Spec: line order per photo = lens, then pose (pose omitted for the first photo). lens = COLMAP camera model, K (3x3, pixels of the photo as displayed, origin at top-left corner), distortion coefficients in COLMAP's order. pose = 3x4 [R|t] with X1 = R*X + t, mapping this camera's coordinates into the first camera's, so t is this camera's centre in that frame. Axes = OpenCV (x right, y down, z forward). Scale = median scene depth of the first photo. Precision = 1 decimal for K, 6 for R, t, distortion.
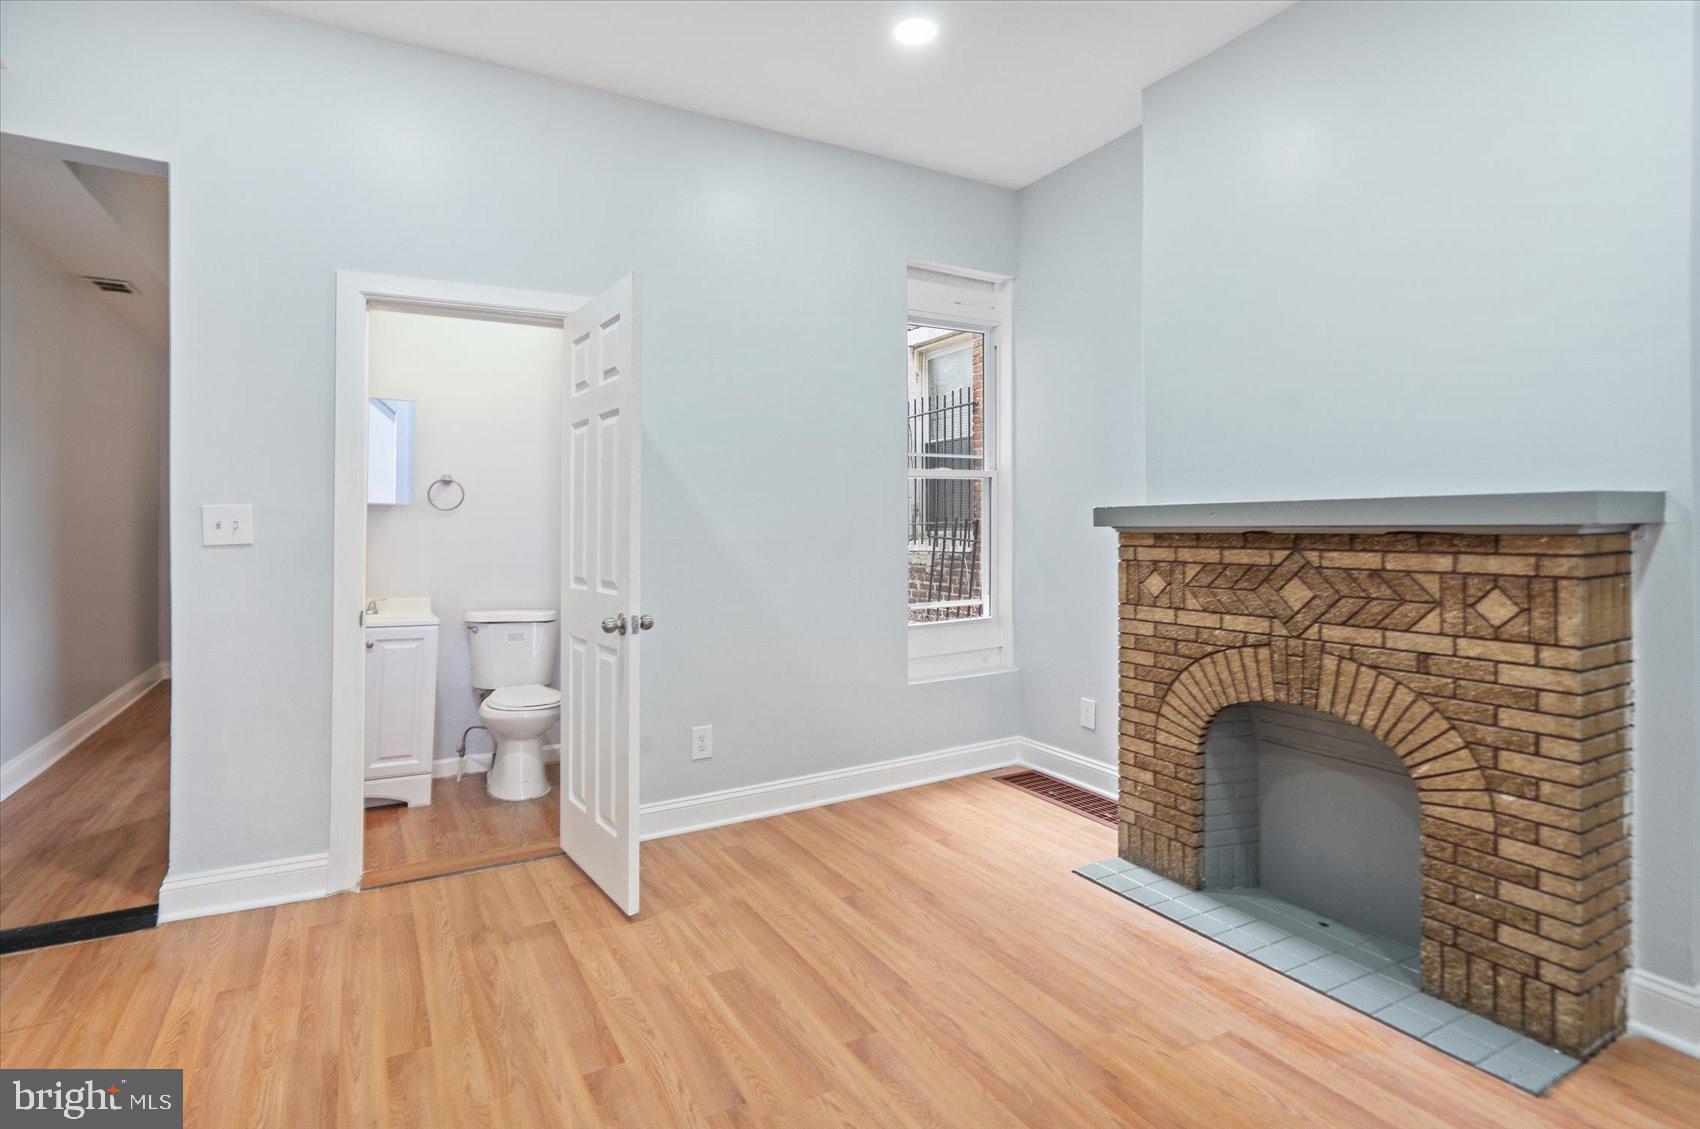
lens RADIAL K [[815.0, 0, 812.7], [0, 815.0, 540.5], [0, 0, 1]] dist [0.001035, 0.000629]
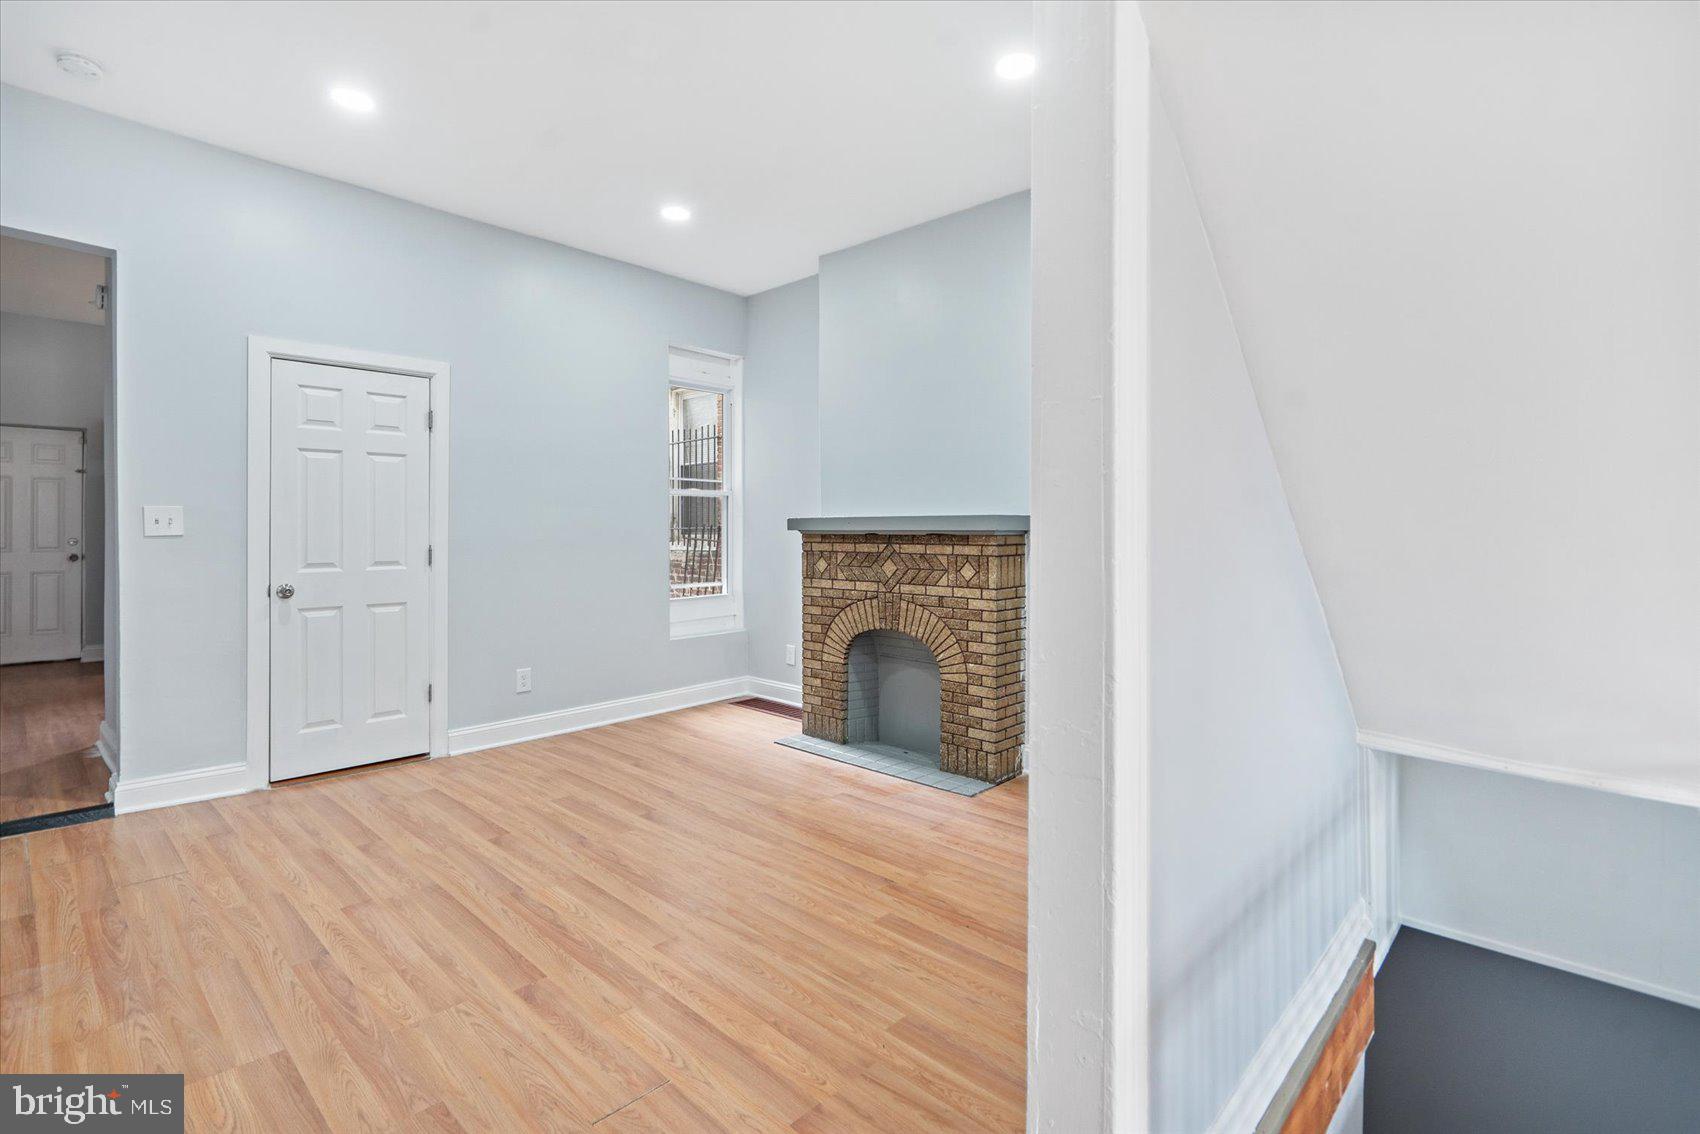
lens RADIAL K [[761.5, 0, 817.7], [0, 761.5, 568.8], [0, 0, 1]] dist [-0.001333, -0.000103]
pose [[0.949973, -0.004746, 0.312296, -0.088389], [-0.004582, 0.999565, 0.029127, 0.018936], [-0.312299, -0.029101, 0.949538, -0.574854]]
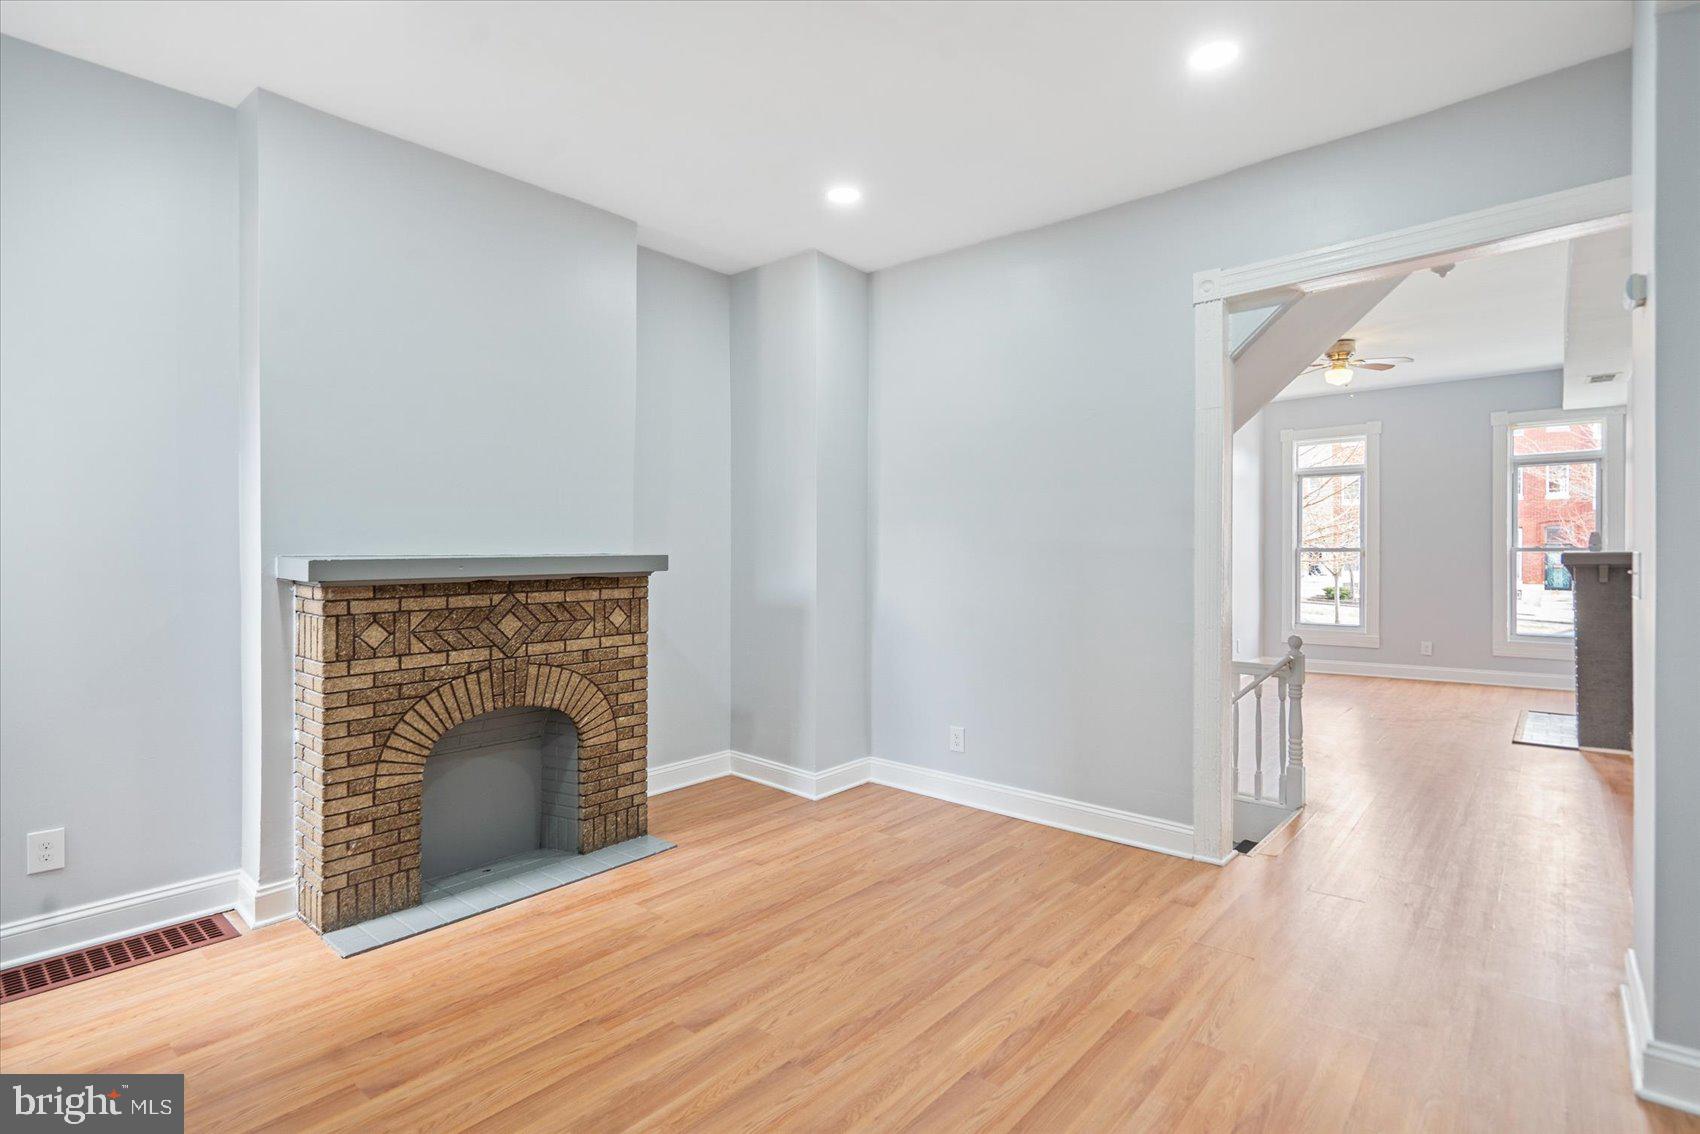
lens RADIAL K [[803.5, 0, 854.8], [0, 803.5, 578.5], [0, 0, 1]] dist [-0.011086, -0.000180]
pose [[-0.335945, -0.023243, 0.941595, -0.887585], [0.027845, 0.999013, 0.034595, -0.044574], [-0.941470, 0.037841, -0.334966, 0.936195]]
